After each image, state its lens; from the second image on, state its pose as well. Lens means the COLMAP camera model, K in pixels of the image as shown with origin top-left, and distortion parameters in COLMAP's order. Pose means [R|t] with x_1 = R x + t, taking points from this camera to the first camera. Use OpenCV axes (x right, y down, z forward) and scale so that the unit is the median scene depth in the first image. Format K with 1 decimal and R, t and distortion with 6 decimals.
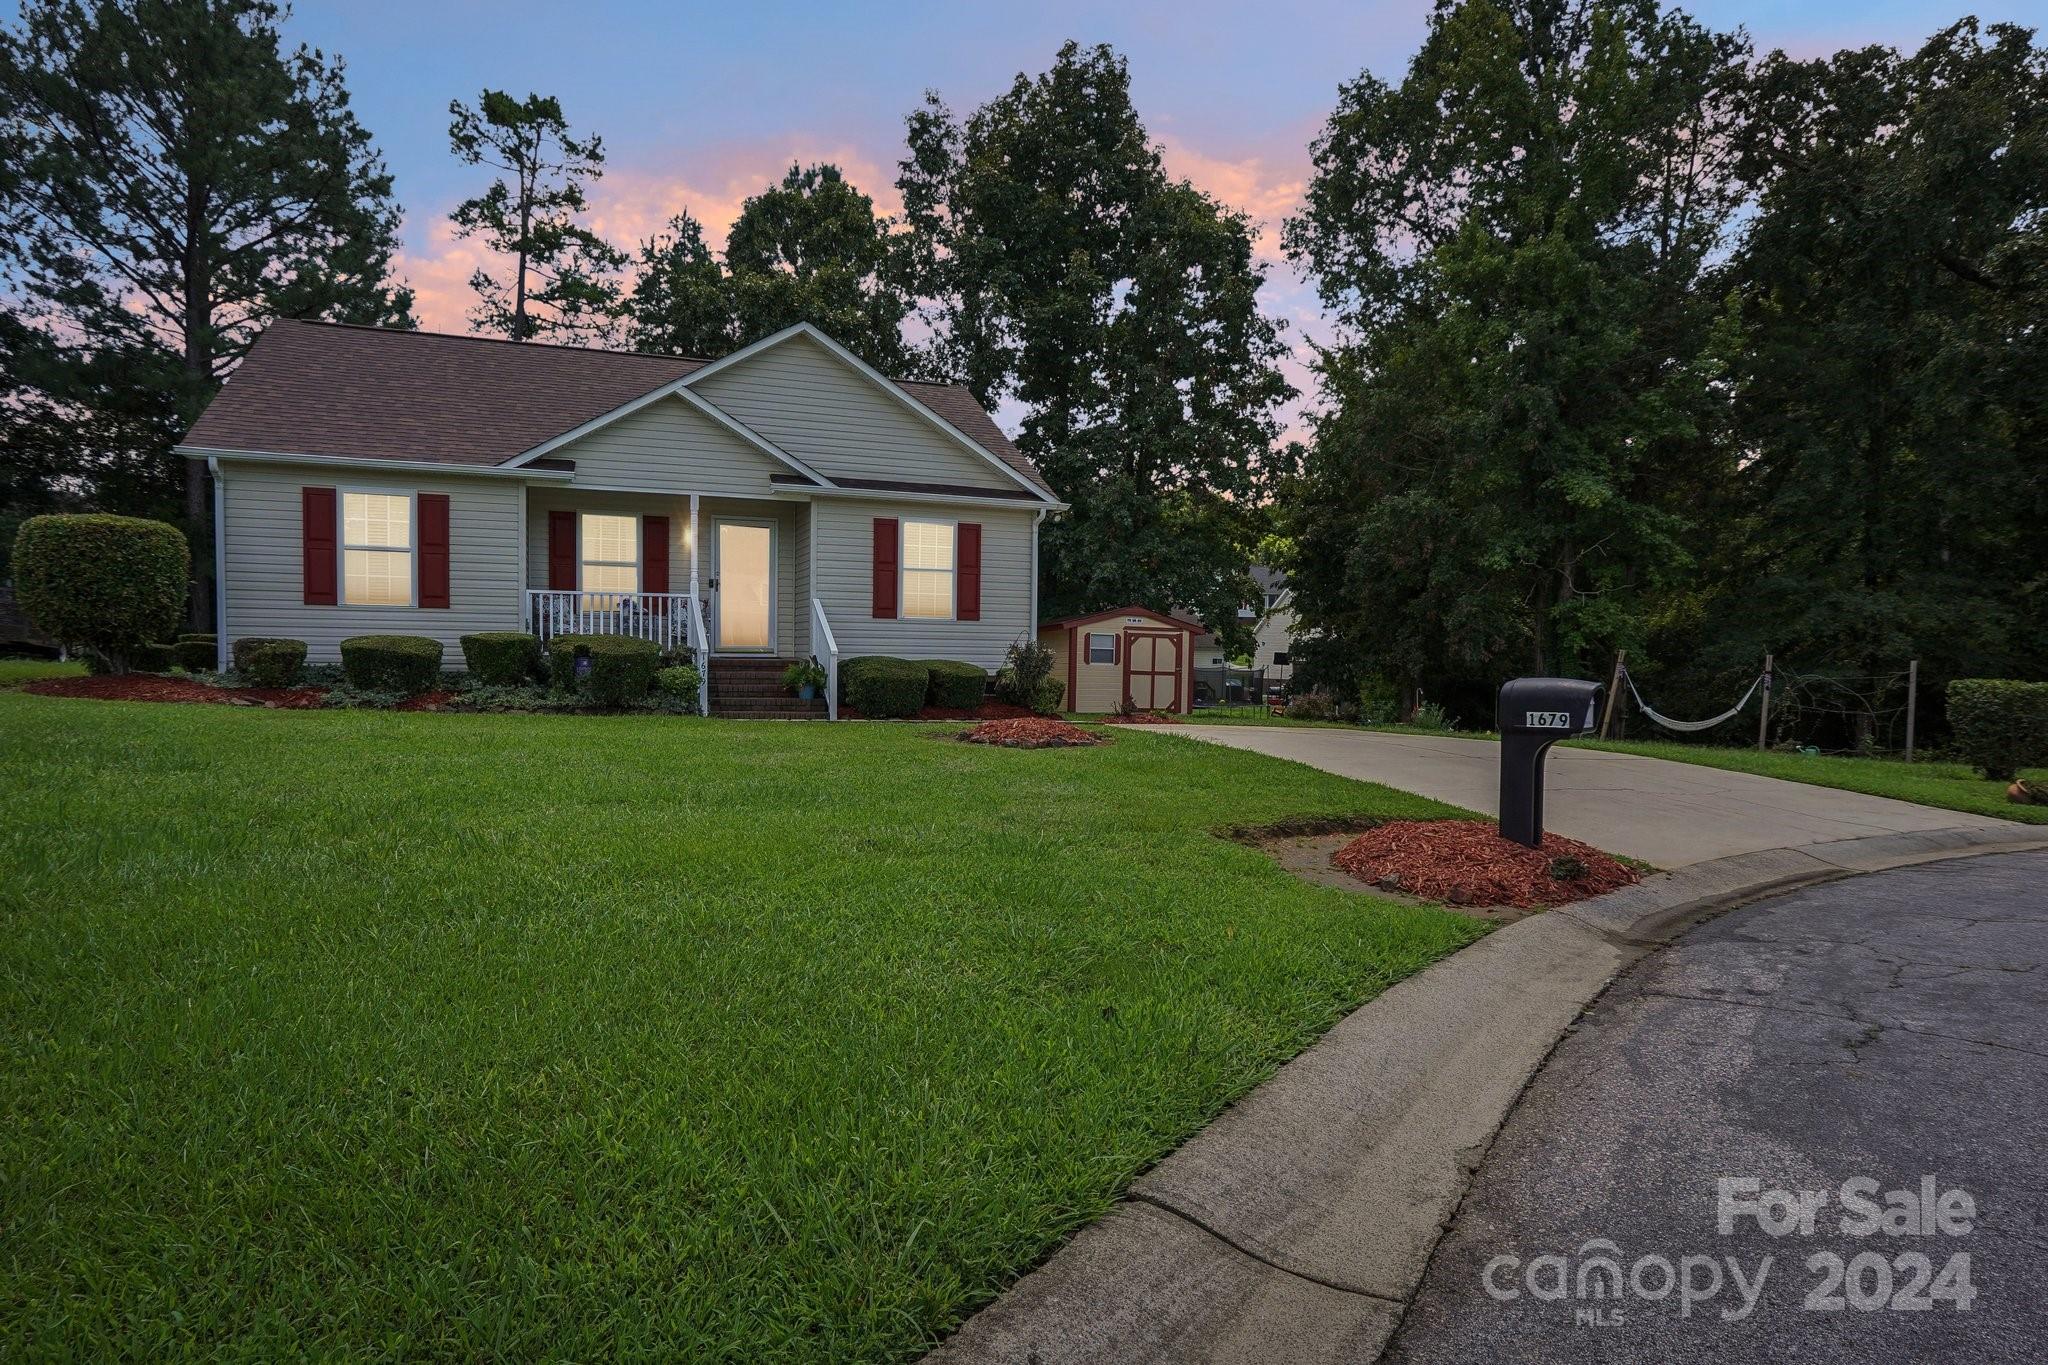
lens RADIAL K [[1098.1, 0, 1006.9], [0, 1098.1, 730.5], [0, 0, 1]] dist [-0.058899, 0.026667]
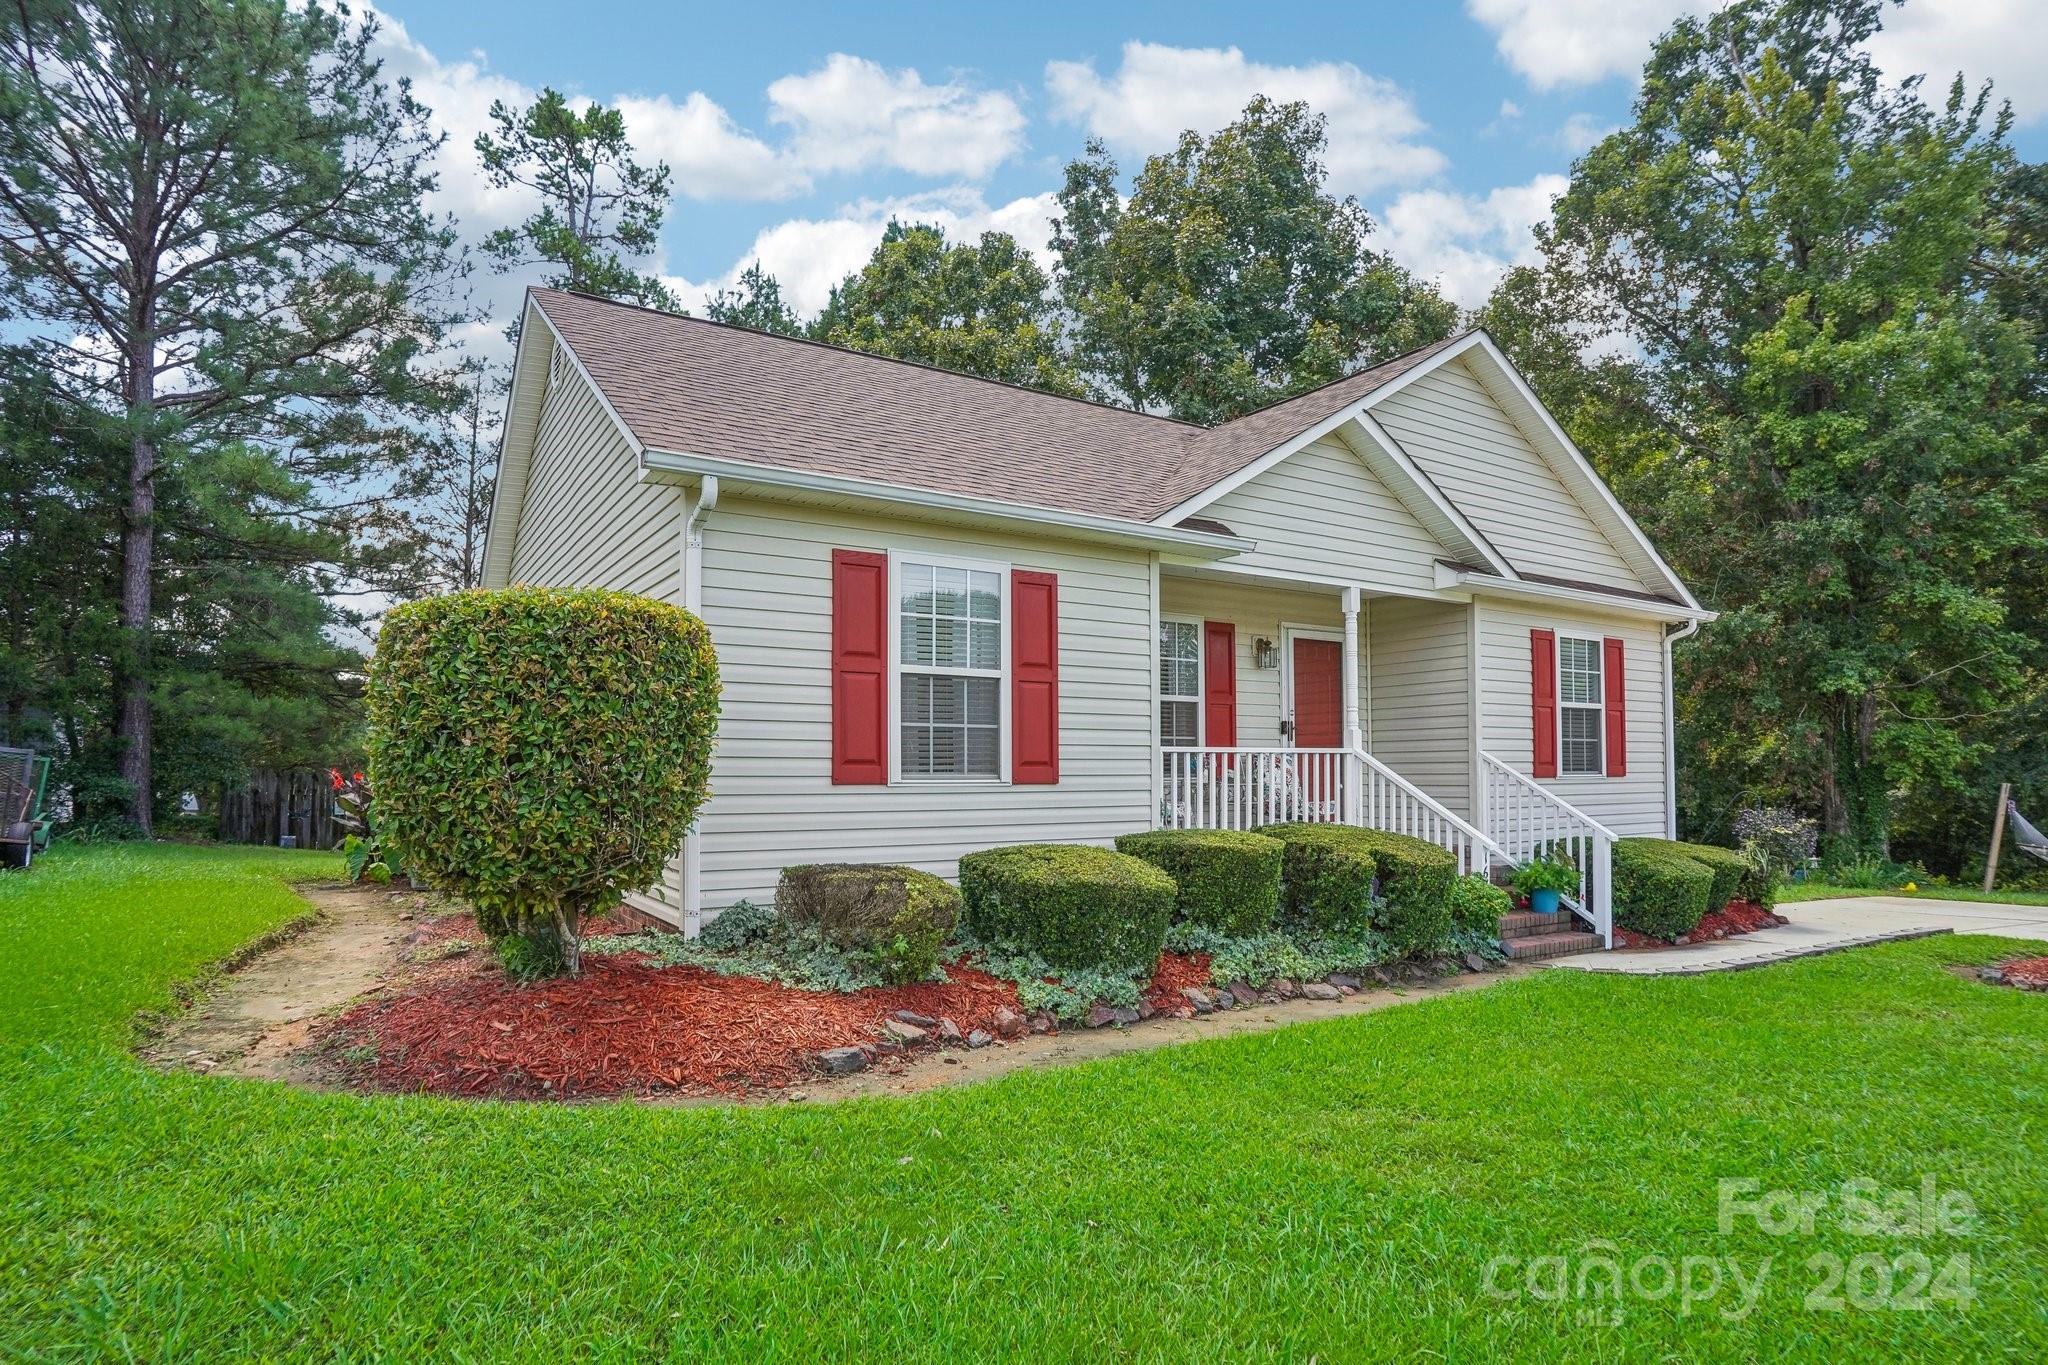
lens RADIAL K [[1098.1, 0, 987.4], [0, 1098.1, 753.6], [0, 0, 1]] dist [-0.058899, 0.026667]
pose [[0.985011, -0.018532, 0.171496, -0.560461], [0.034601, 0.995232, -0.091194, -0.069741], [-0.168988, 0.095761, 0.980955, 0.416202]]
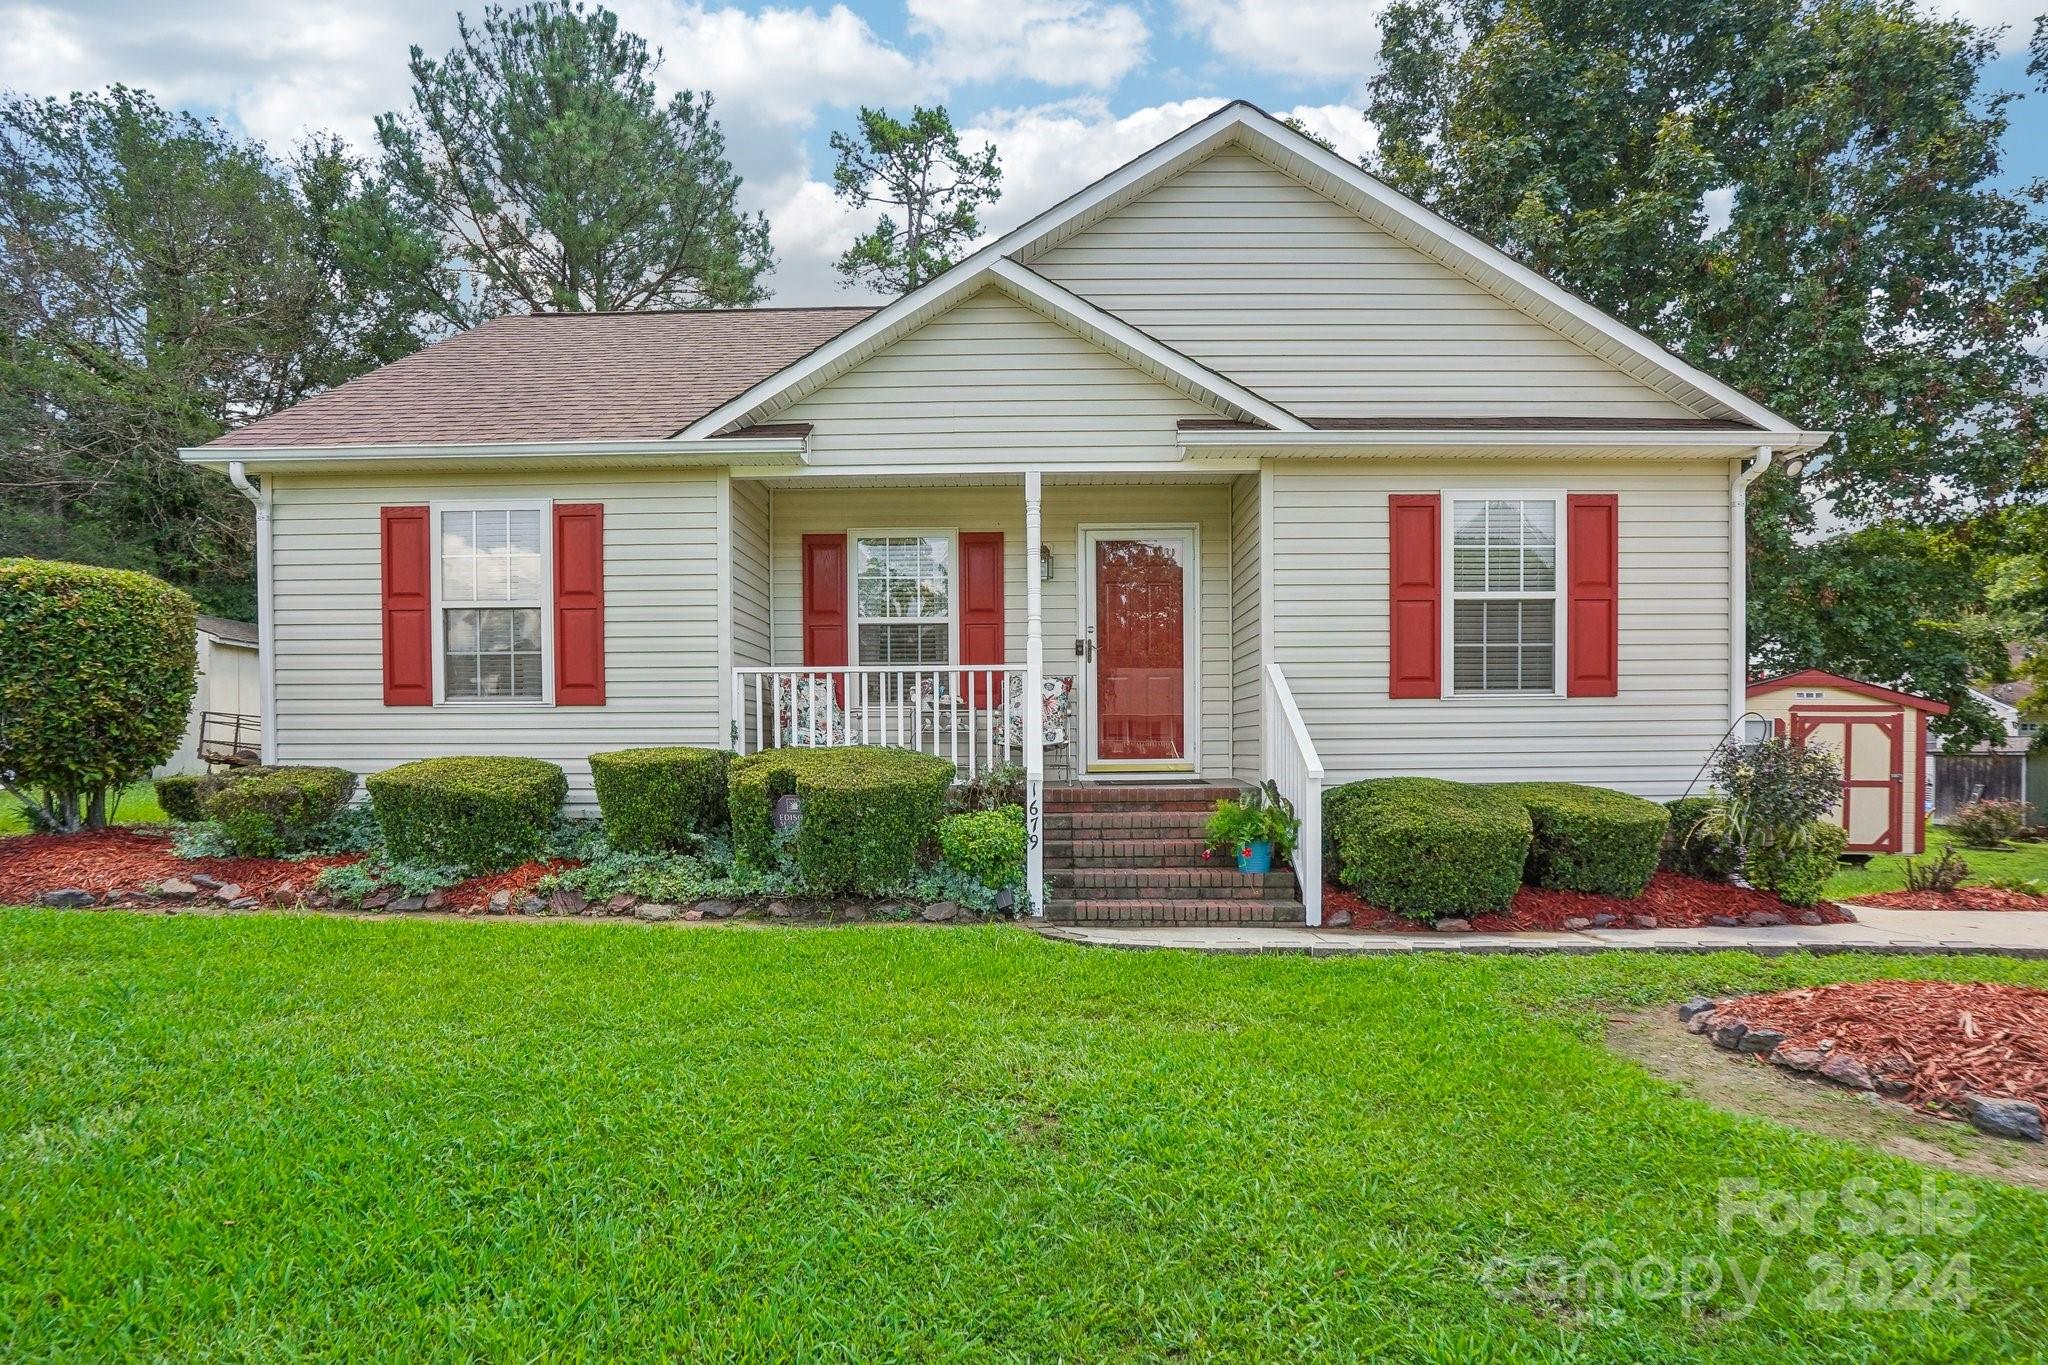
lens RADIAL K [[1098.1, 0, 1019.5], [0, 1098.1, 762.7], [0, 0, 1]] dist [-0.058899, 0.026667]
pose [[0.924106, -0.016846, -0.381765, -0.090929], [-0.005603, 0.998323, -0.057616, -0.045664], [0.382096, 0.055382, 0.922462, 0.496402]]
